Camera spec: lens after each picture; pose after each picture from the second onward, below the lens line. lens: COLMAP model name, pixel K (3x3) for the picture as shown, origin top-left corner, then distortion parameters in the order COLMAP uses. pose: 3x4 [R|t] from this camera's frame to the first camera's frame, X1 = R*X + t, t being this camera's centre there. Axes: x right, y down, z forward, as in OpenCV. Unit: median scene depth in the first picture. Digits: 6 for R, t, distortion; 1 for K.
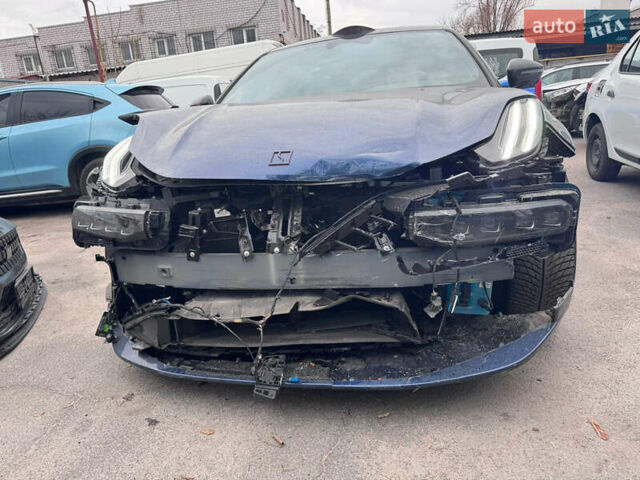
lens RADIAL K [[468.7, 0, 319.8], [0, 468.7, 252.4], [0, 0, 1]] dist [-0.031081, 0.001013]
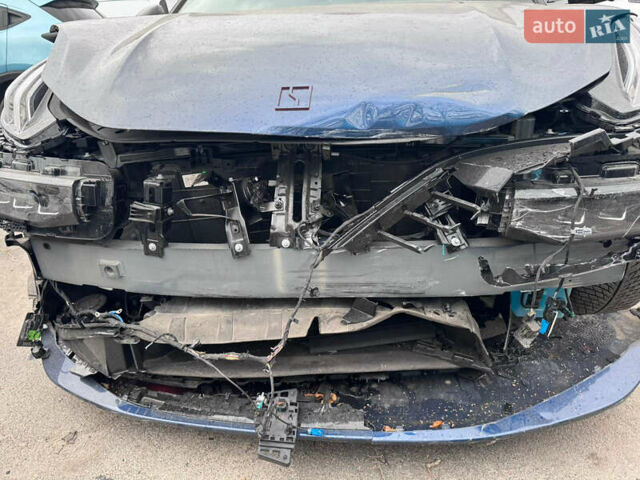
lens RADIAL K [[468.7, 0, 319.8], [0, 468.7, 252.4], [0, 0, 1]] dist [-0.031081, 0.001013]
pose [[0.995217, -0.015488, 0.096449, -0.104992], [0.002085, 0.990494, 0.137543, -0.079466], [-0.097662, -0.136684, 0.985789, 0.338857]]
